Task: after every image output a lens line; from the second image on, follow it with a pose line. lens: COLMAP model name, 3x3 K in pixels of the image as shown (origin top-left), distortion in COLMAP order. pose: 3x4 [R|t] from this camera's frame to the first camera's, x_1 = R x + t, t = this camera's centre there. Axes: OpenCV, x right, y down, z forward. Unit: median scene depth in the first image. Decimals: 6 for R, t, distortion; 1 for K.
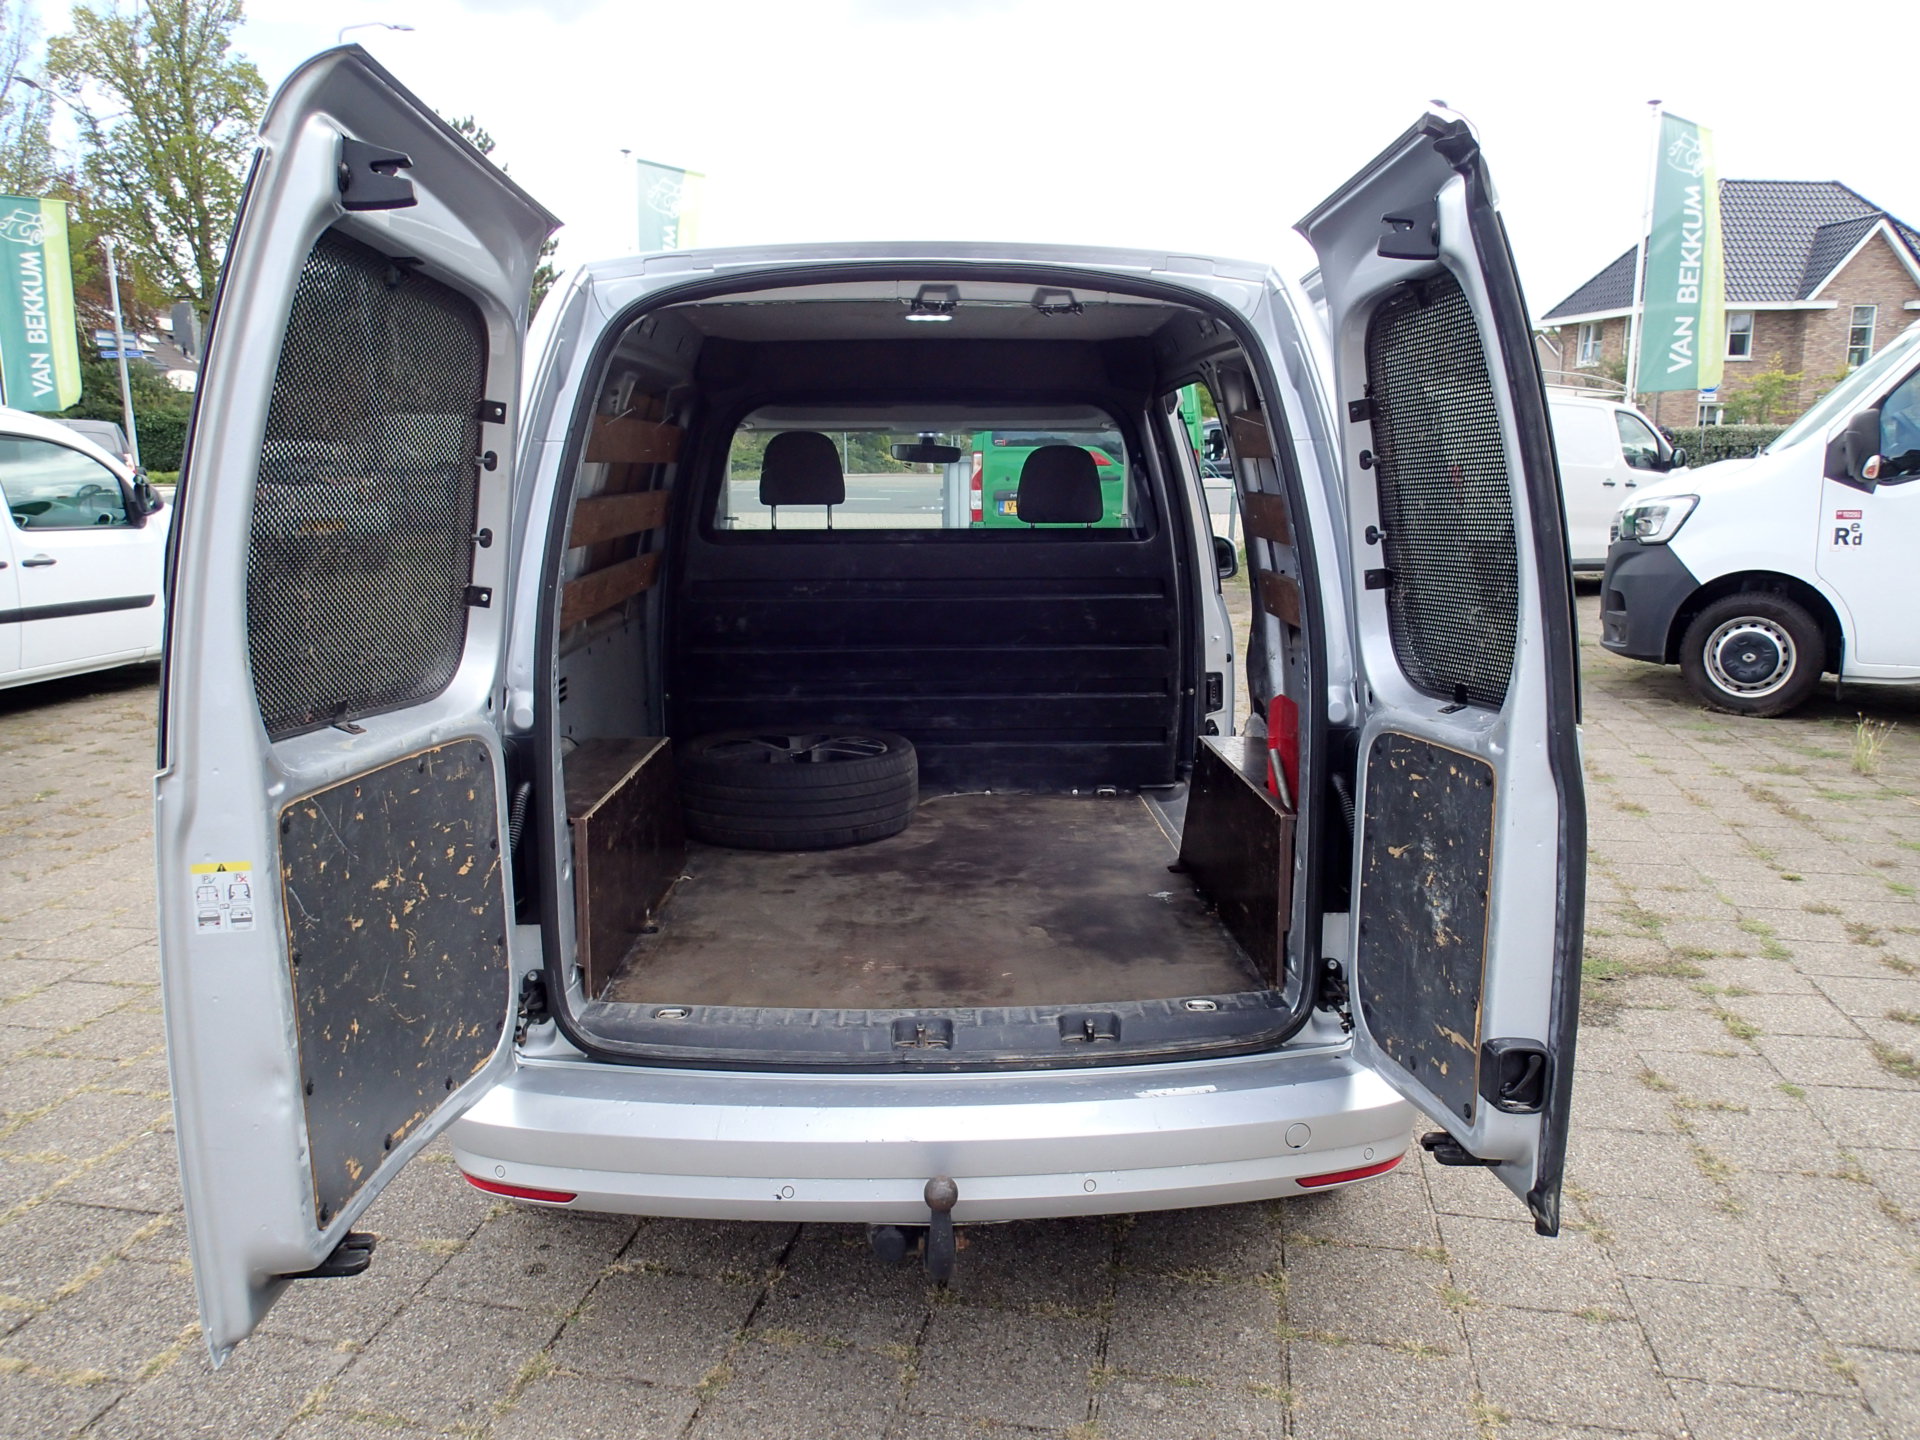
lens RADIAL K [[1425.3, 0, 971.3], [0, 1425.3, 718.9], [0, 0, 1]] dist [0.006891, -0.010460]
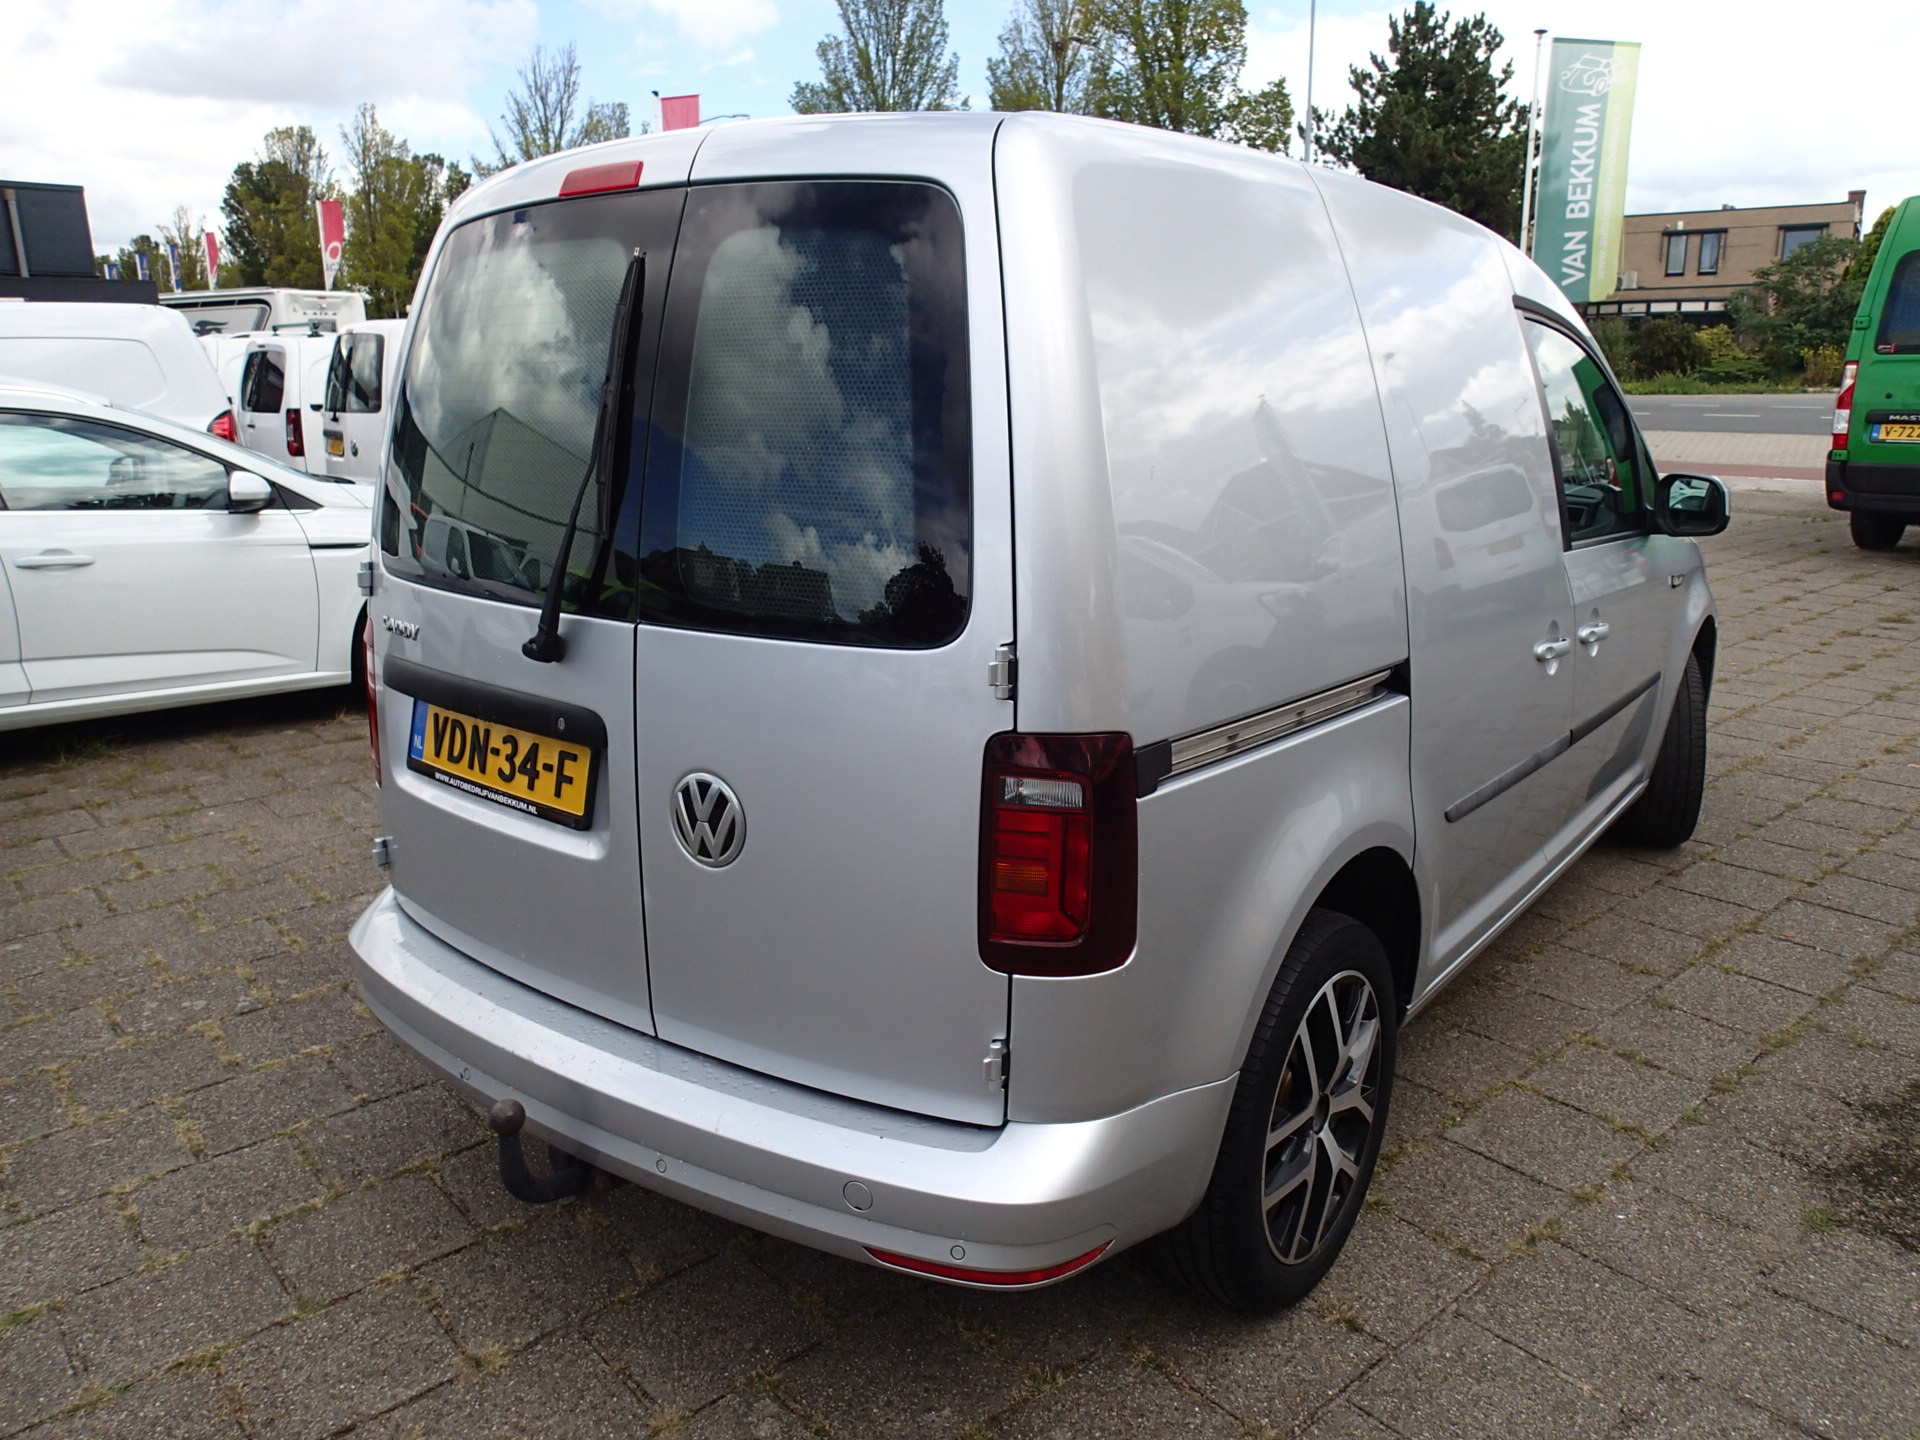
lens RADIAL K [[1425.3, 0, 980.3], [0, 1425.3, 716.2], [0, 0, 1]] dist [0.006891, -0.010460]
pose [[0.785820, 0.146236, -0.600917, 0.430190], [-0.111391, 0.989219, 0.095066, -0.041436], [0.608341, -0.007768, 0.793638, 0.224291]]
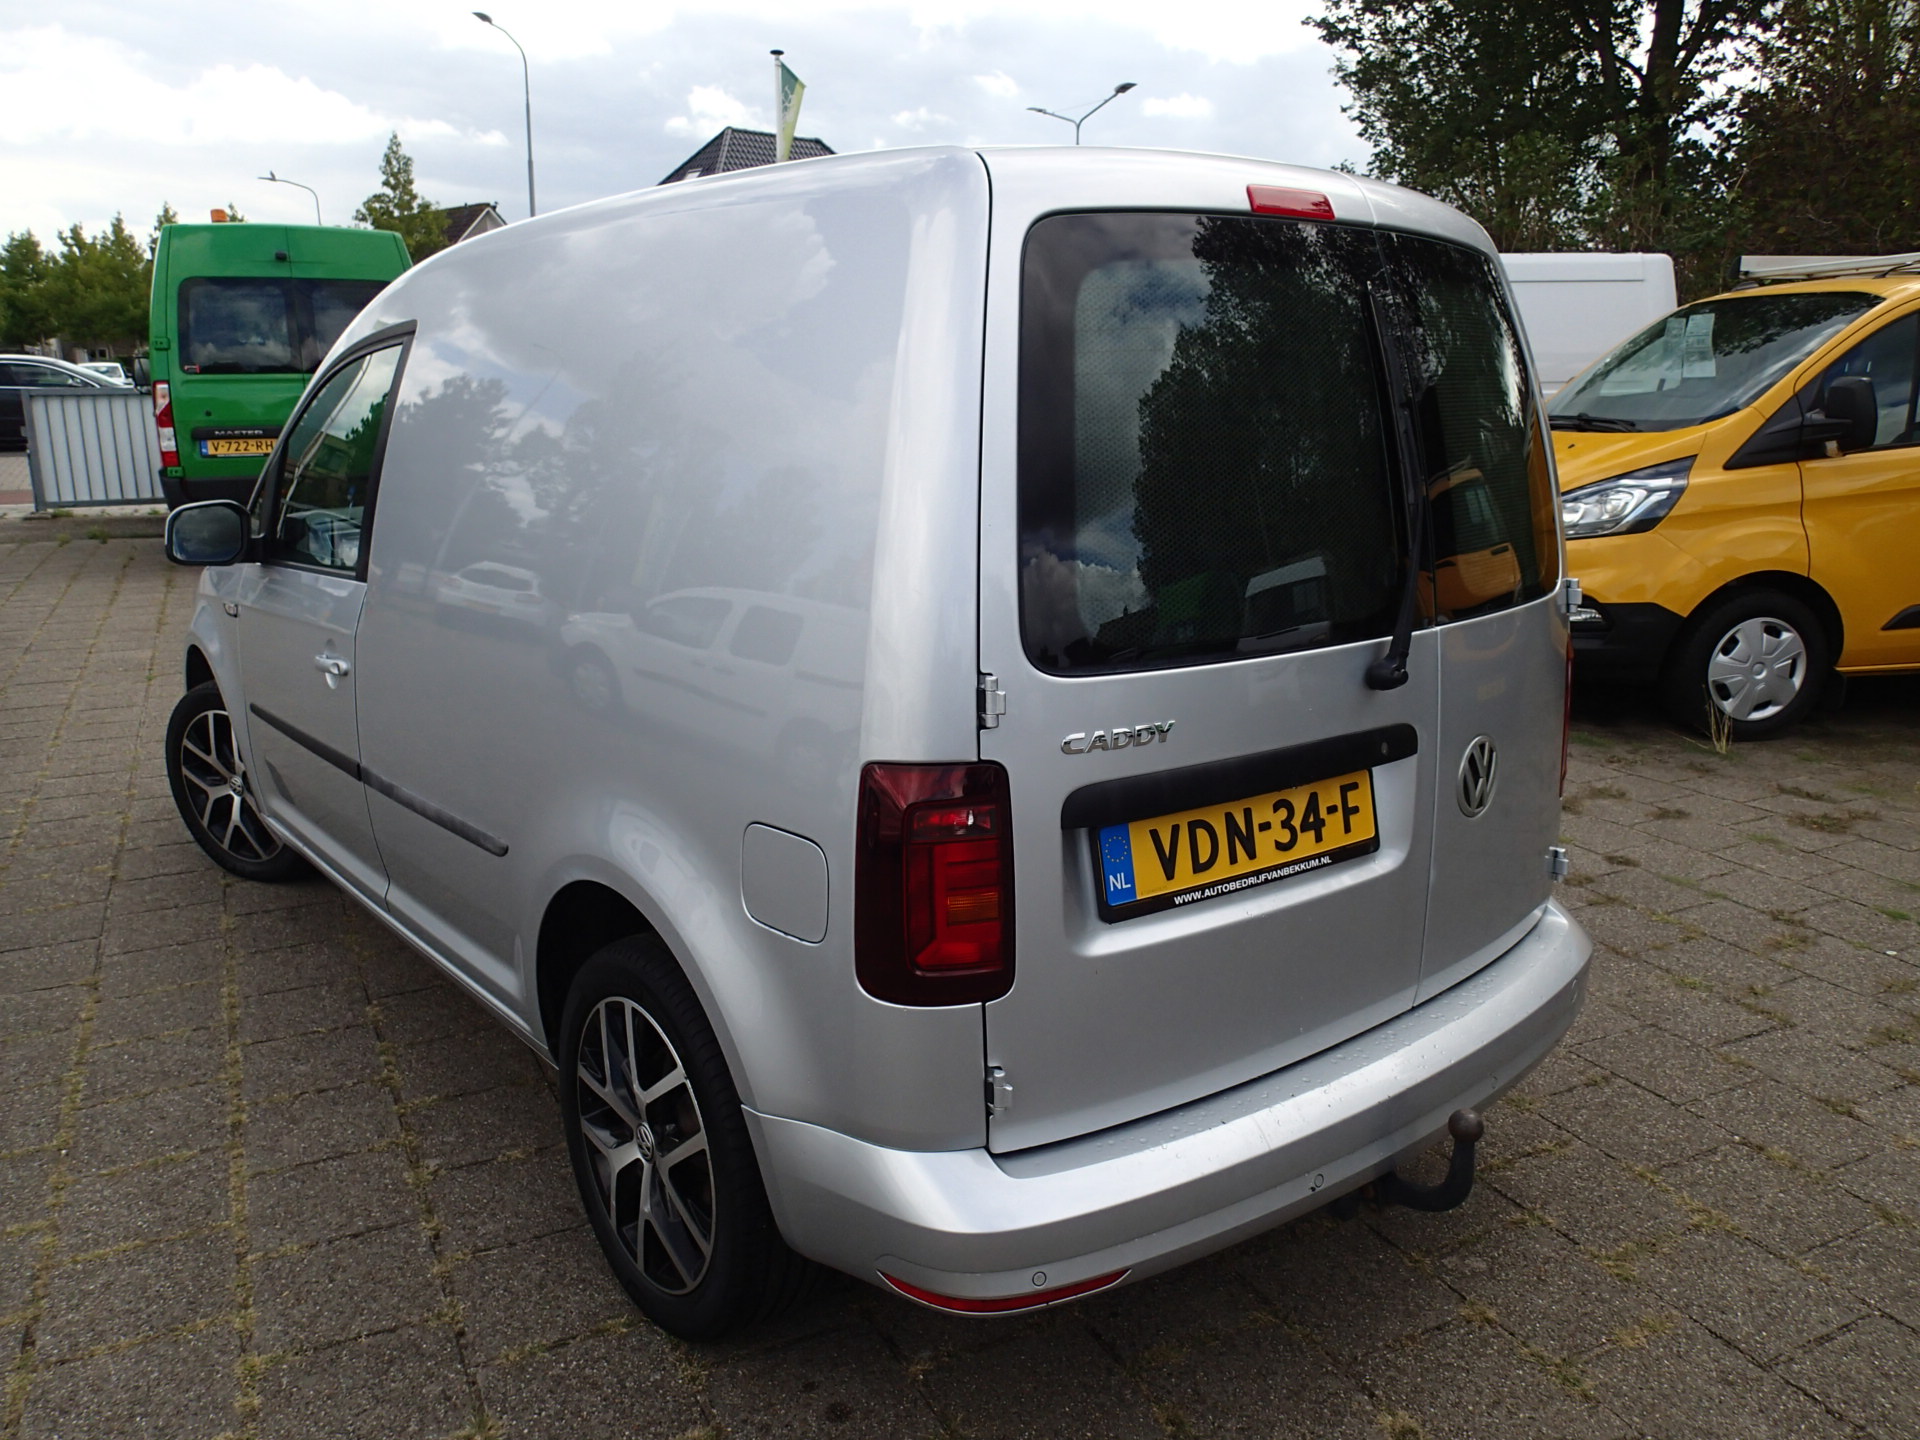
lens RADIAL K [[1425.3, 0, 975.5], [0, 1425.3, 720.6], [0, 0, 1]] dist [0.006891, -0.010460]
pose [[0.792580, -0.140009, 0.593476, -0.466547], [0.110509, 0.990147, 0.086005, -0.043749], [-0.599670, -0.002581, 0.800243, 0.215320]]
